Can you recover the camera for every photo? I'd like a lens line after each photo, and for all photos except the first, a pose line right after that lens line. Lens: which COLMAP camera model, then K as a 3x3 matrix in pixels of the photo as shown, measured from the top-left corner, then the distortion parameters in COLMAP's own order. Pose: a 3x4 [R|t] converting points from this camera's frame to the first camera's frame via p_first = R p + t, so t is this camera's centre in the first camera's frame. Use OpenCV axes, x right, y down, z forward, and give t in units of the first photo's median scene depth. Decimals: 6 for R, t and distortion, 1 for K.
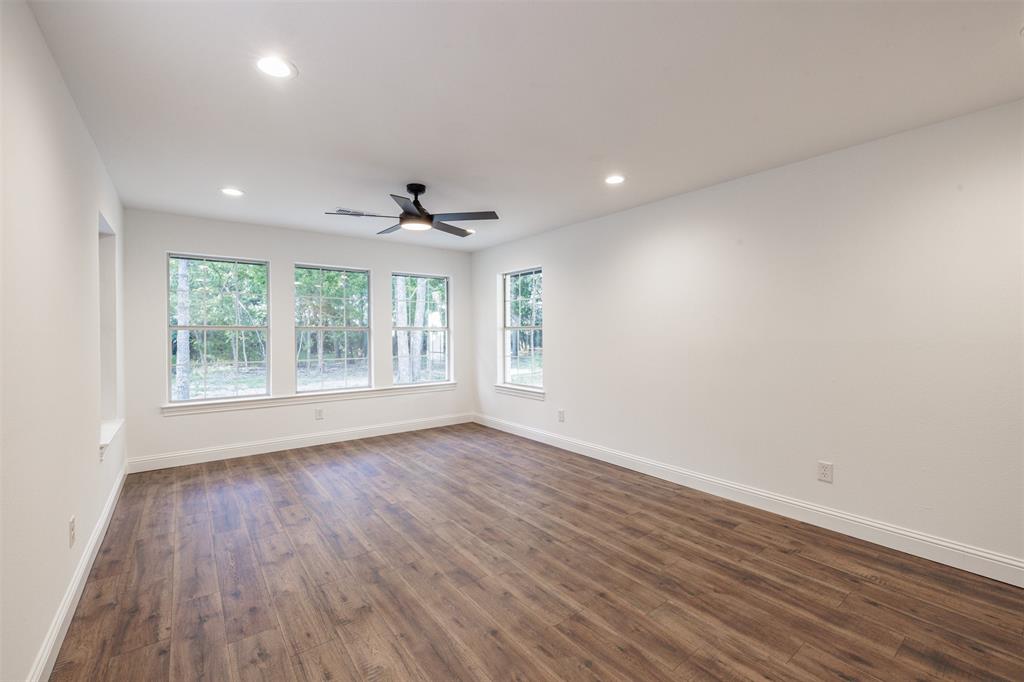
lens RADIAL K [[429.5, 0, 506.0], [0, 429.5, 336.5], [0, 0, 1]] dist [-0.000385, 0.000240]
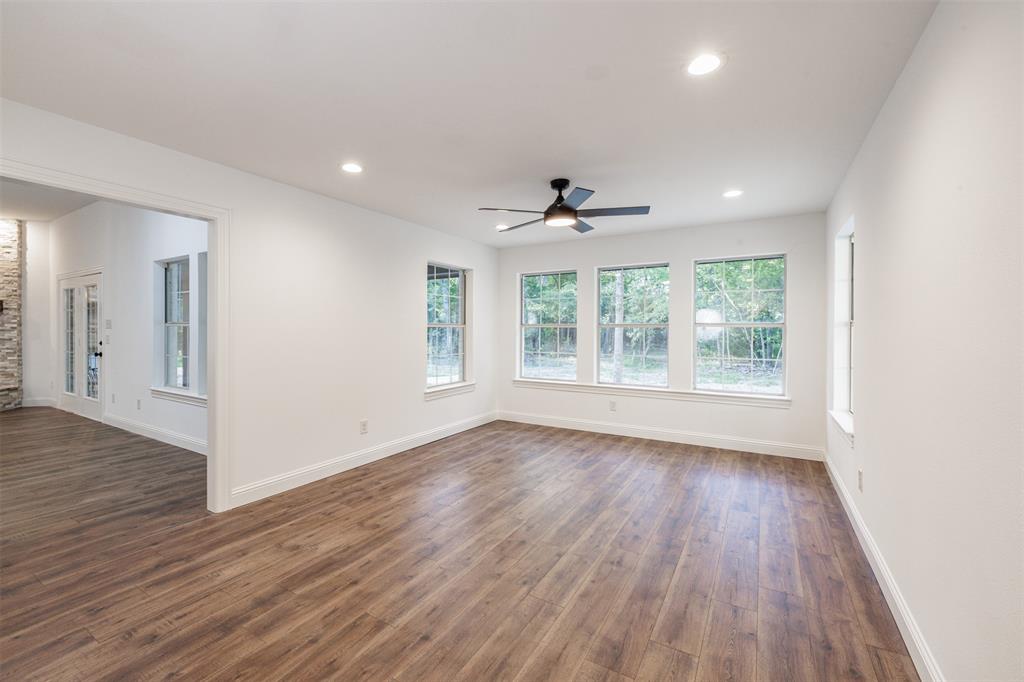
lens RADIAL K [[429.5, 0, 506.0], [0, 429.5, 336.5], [0, 0, 1]] dist [-0.000385, 0.000240]
pose [[0.362894, 0.017249, -0.931671, 0.779729], [-0.009874, 0.999844, 0.014665, -0.007518], [0.931778, 0.003878, 0.363007, 0.613242]]
